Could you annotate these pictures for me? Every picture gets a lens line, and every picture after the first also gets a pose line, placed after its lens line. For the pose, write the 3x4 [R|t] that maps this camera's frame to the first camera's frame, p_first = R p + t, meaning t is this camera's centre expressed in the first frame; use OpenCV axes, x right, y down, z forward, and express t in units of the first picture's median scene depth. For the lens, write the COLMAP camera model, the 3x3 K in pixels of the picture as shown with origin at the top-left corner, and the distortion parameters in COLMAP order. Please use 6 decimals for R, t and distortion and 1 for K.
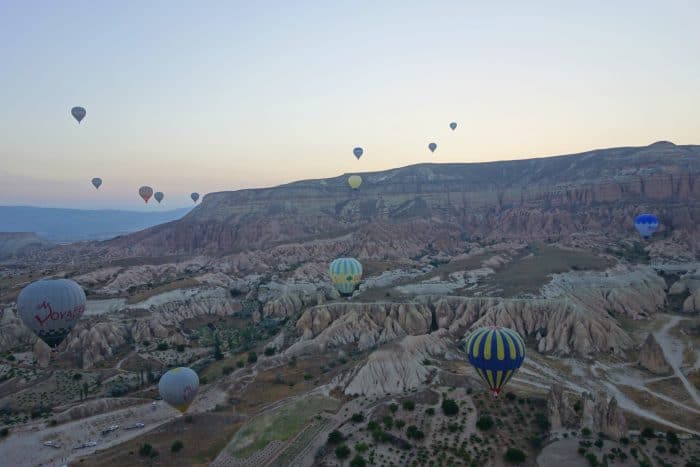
lens RADIAL K [[554.7, 0, 349.7], [0, 554.7, 232.8], [0, 0, 1]] dist [0.016094, -0.003224]
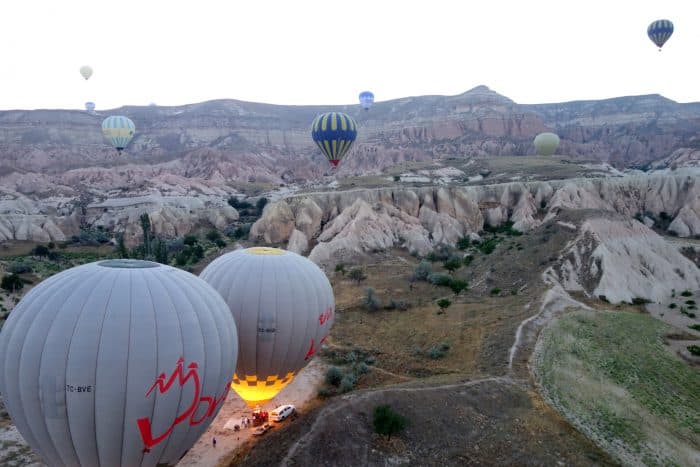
lens RADIAL K [[554.7, 0, 349.7], [0, 554.7, 234.8], [0, 0, 1]] dist [0.016094, -0.003224]
pose [[0.892458, -0.024598, 0.450459, -0.235073], [0.008922, 0.999279, 0.036891, 0.139816], [-0.451042, -0.028904, 0.892035, 0.451285]]
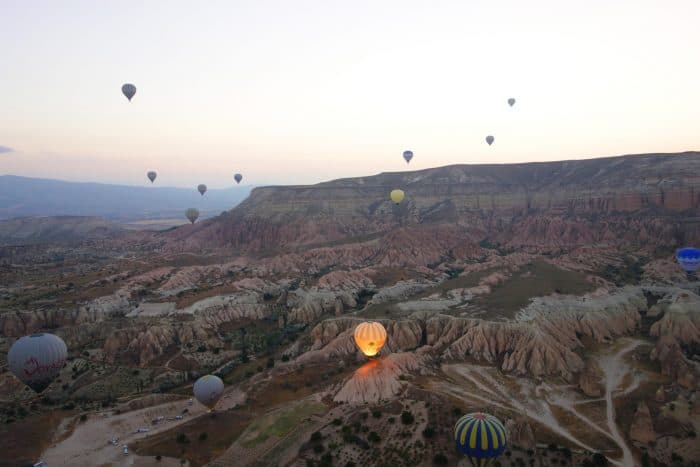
lens RADIAL K [[554.7, 0, 349.3], [0, 554.7, 231.5], [0, 0, 1]] dist [0.016094, -0.003224]
pose [[0.995354, 0.021992, -0.093740, 0.088865], [-0.018547, 0.999126, 0.037469, -0.096426], [0.094482, -0.035556, 0.994891, -0.169073]]
